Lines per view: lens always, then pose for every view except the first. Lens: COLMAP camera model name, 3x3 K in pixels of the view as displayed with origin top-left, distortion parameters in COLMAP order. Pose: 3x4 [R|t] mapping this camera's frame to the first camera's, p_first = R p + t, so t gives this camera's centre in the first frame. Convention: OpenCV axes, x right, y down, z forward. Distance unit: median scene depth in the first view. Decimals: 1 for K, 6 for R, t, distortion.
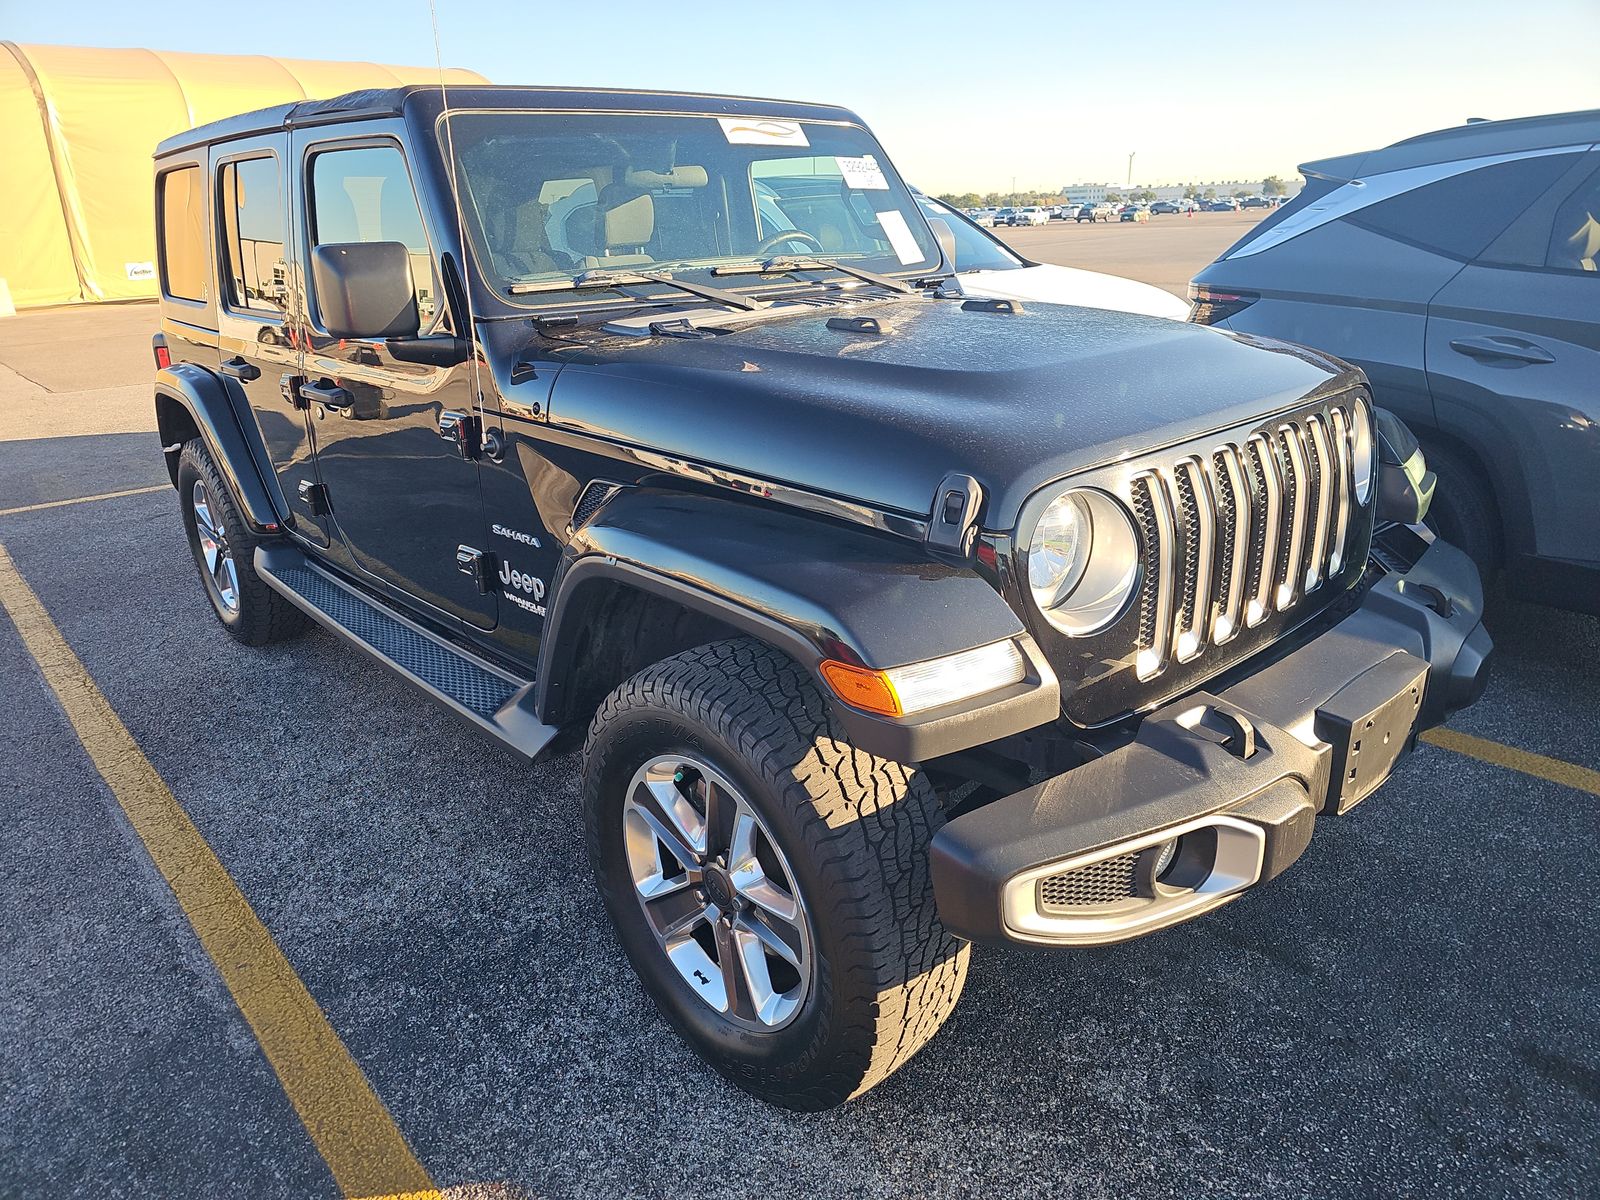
lens RADIAL K [[1120.0, 0, 800.0], [0, 1120.0, 600.0], [0, 0, 1]] dist [-0.006135, -0.001388]
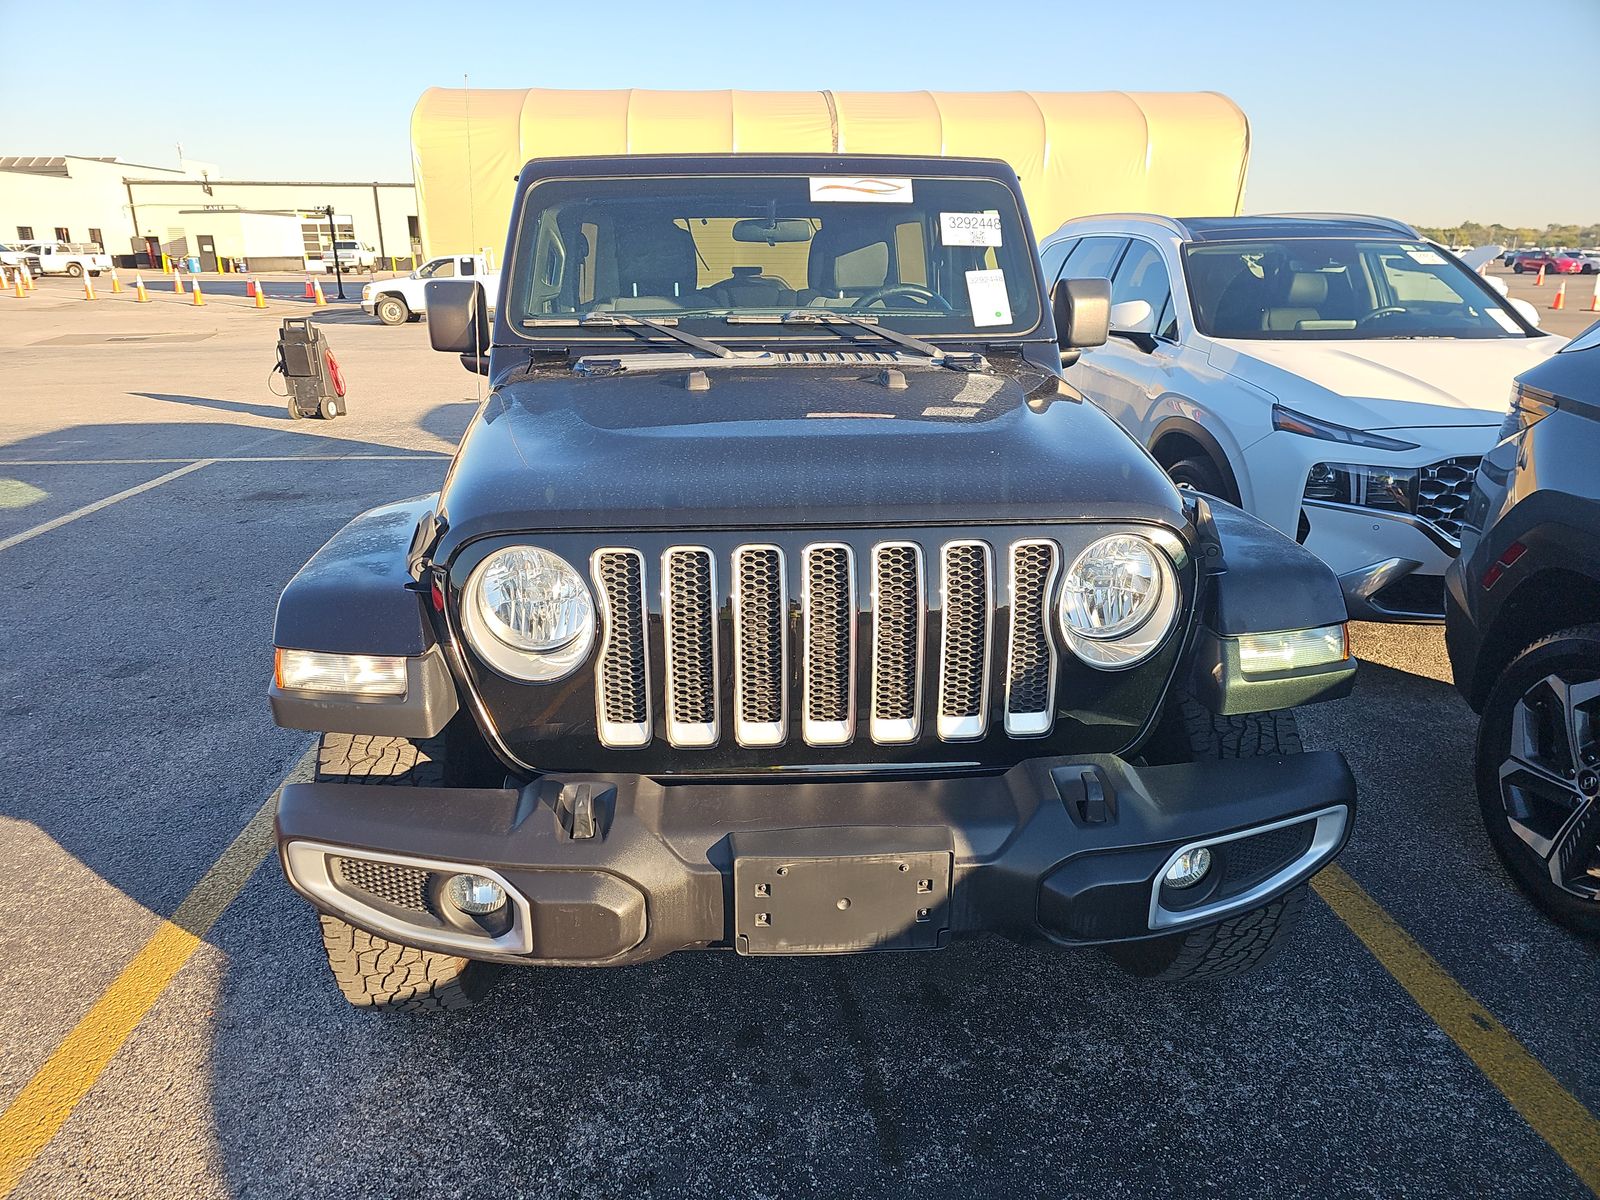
lens RADIAL K [[1120.0, 0, 800.0], [0, 1120.0, 600.0], [0, 0, 1]] dist [-0.006135, -0.001388]
pose [[0.780944, 0.214623, -0.586569, 0.598177], [-0.224076, 0.972866, 0.057638, -0.091853], [0.583024, 0.086424, 0.807846, 0.155346]]
